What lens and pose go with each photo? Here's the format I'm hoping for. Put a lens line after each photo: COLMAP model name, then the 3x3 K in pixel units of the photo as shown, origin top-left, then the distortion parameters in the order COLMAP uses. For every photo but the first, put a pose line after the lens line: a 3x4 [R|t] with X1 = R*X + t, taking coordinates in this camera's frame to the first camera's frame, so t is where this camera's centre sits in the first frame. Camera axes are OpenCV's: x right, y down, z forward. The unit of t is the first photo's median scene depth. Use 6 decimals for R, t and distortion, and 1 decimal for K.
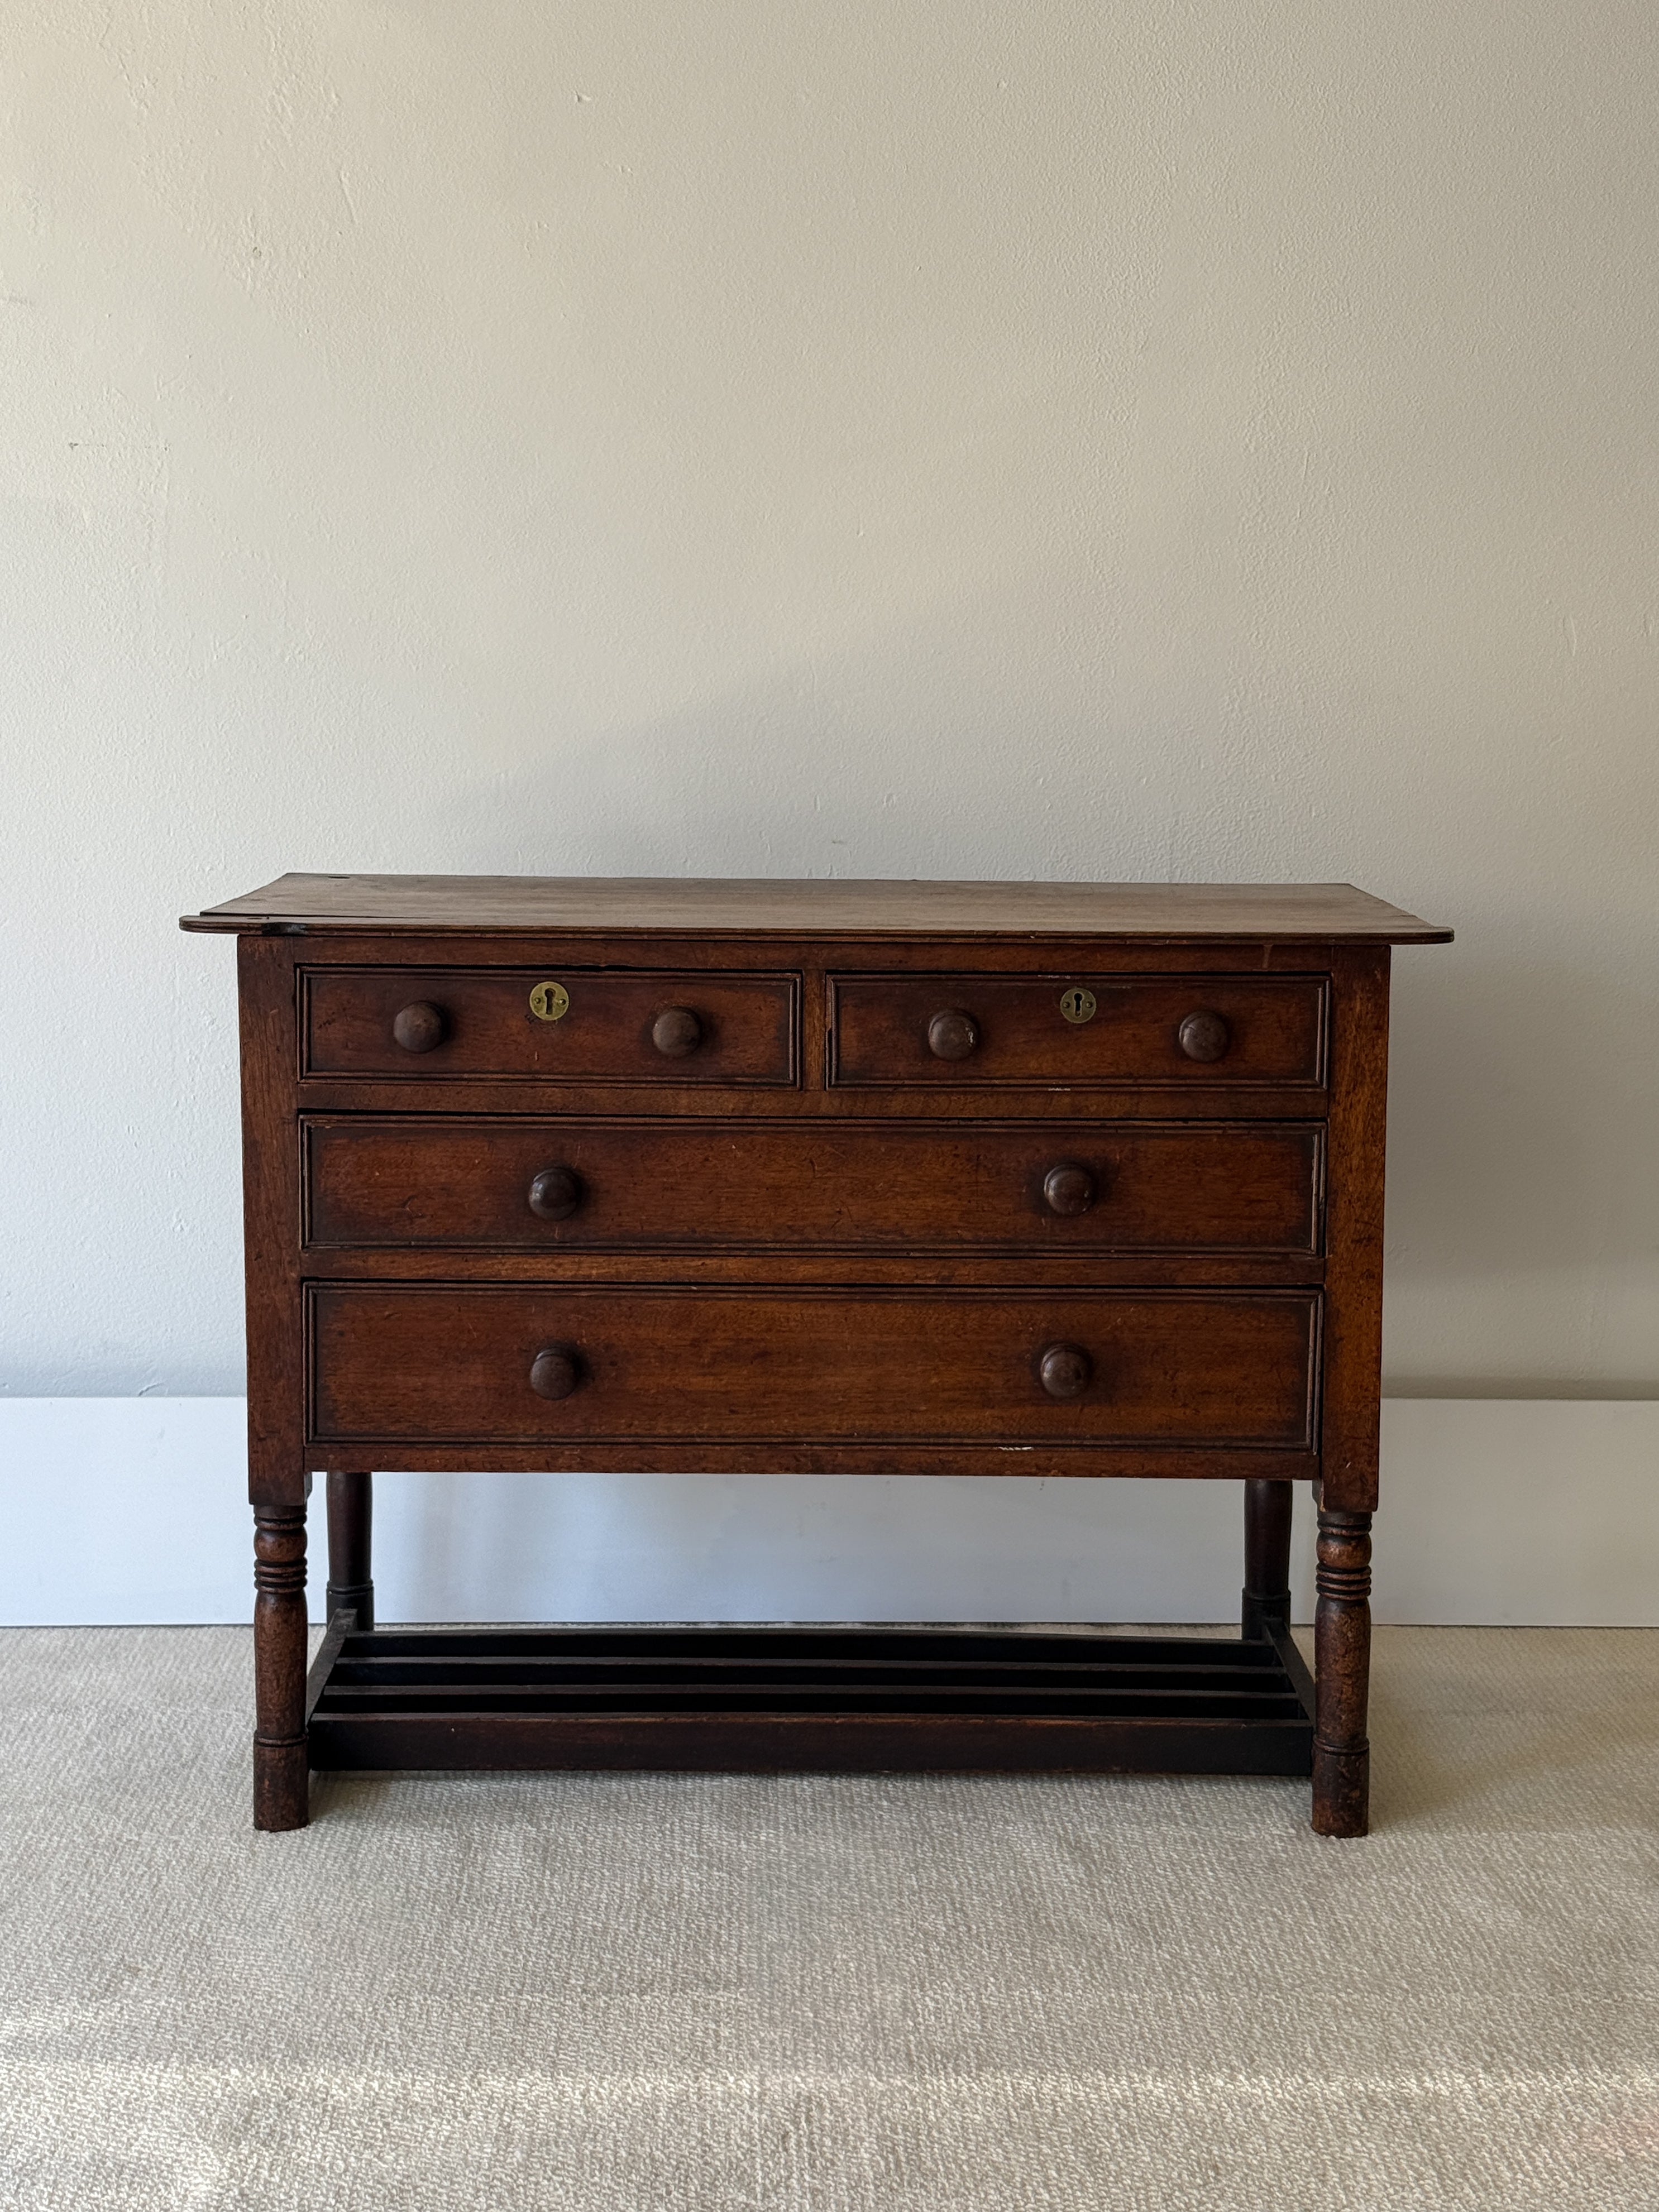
lens RADIAL K [[3117.8, 0, 832.0], [0, 3117.8, 1073.7], [0, 0, 1]] dist [0.173082, -0.379198]
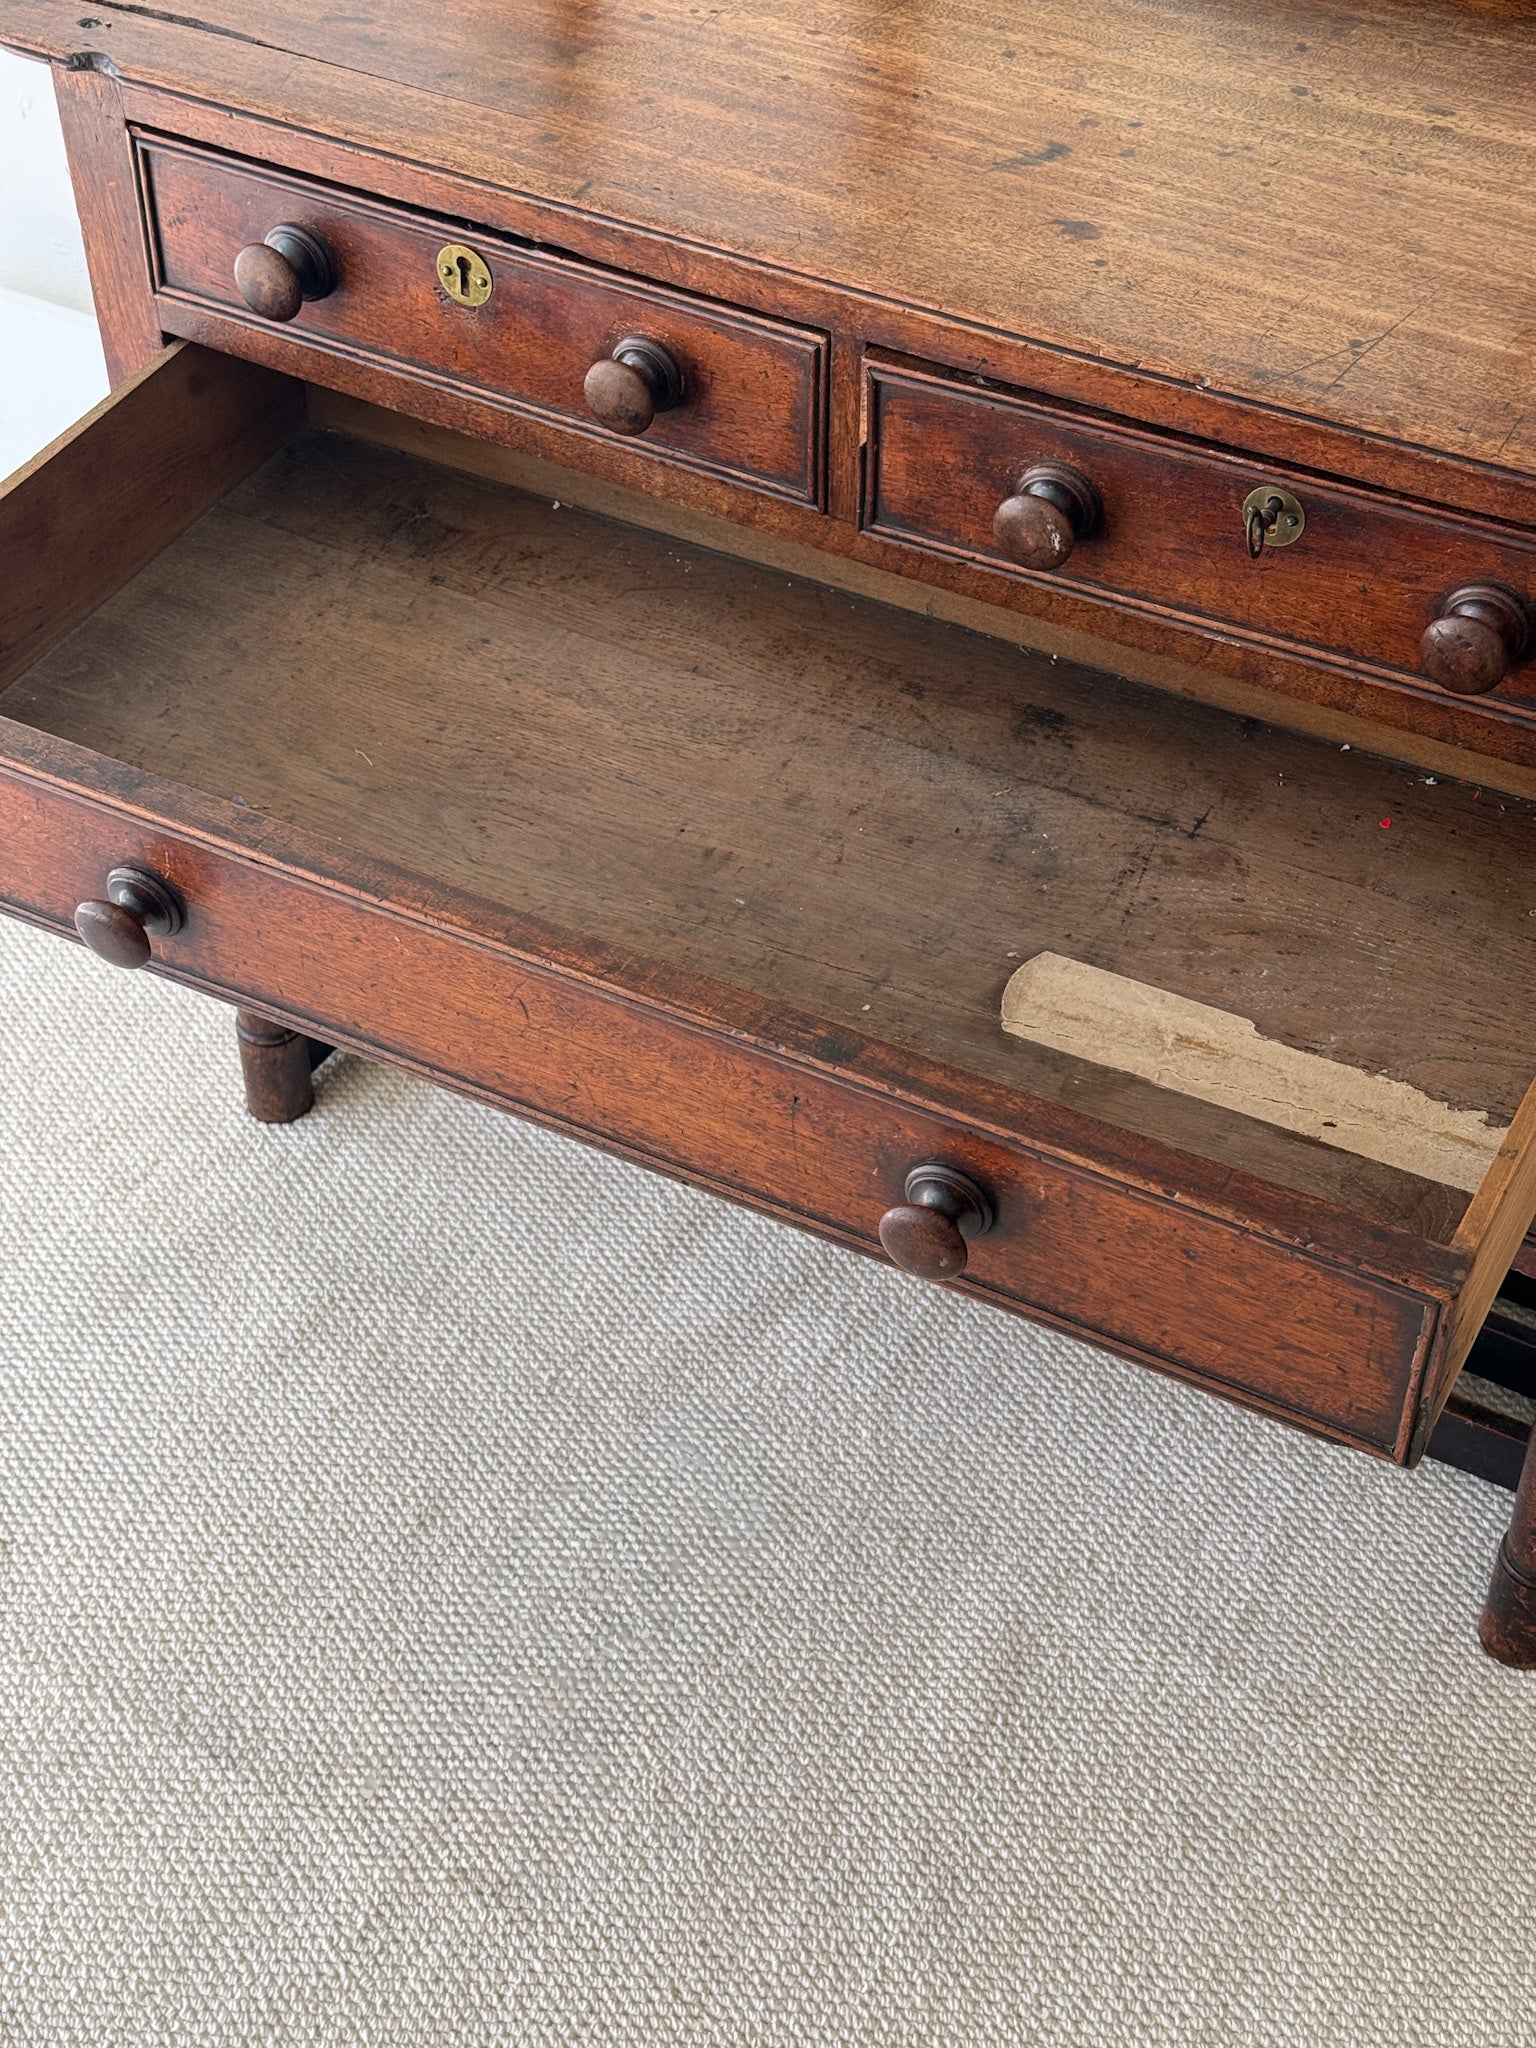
lens RADIAL K [[2869.0, 0, 762.3], [0, 2869.0, 1028.4], [0, 0, 1]] dist [0.214857, -0.542594]
pose [[0.868699, 0.332855, -0.366836, 0.214936], [-0.065292, 0.811058, 0.581310, -0.235425], [0.491017, -0.481032, 0.726299, 0.541224]]
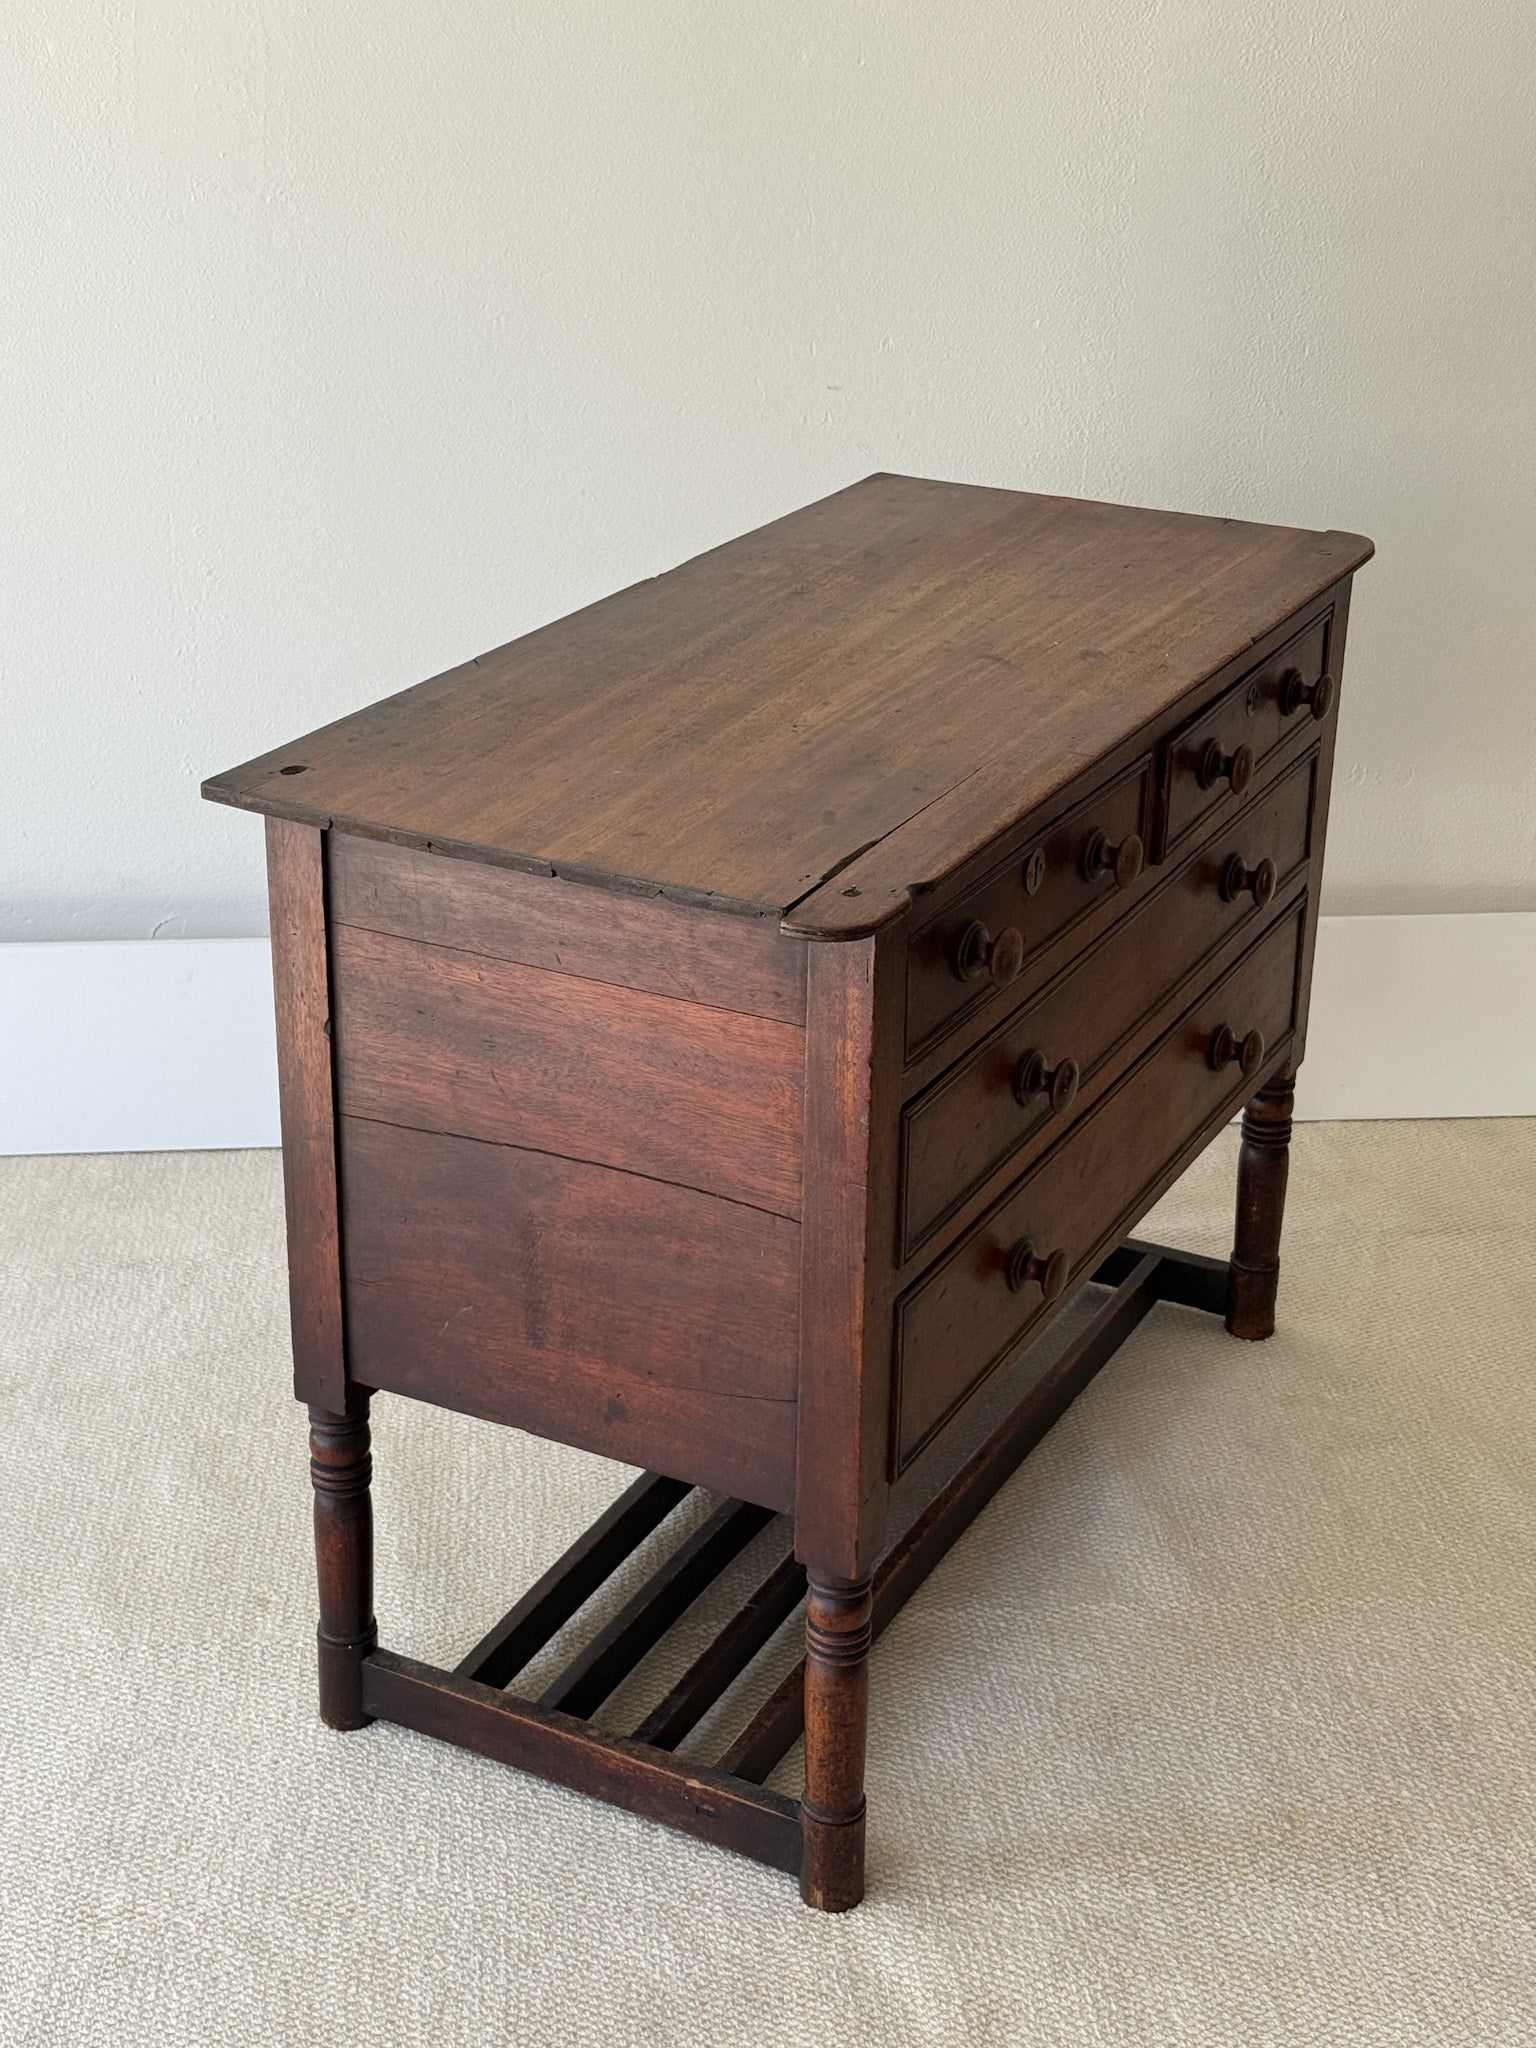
lens RADIAL K [[2886.4, 0, 770.3], [0, 2886.4, 994.1], [0, 0, 1]] dist [0.173082, -0.379198]
pose [[0.467123, -0.357322, 0.808775, -0.752727], [0.113735, 0.931388, 0.345803, -0.265078], [-0.876847, -0.069546, 0.475713, 0.687827]]
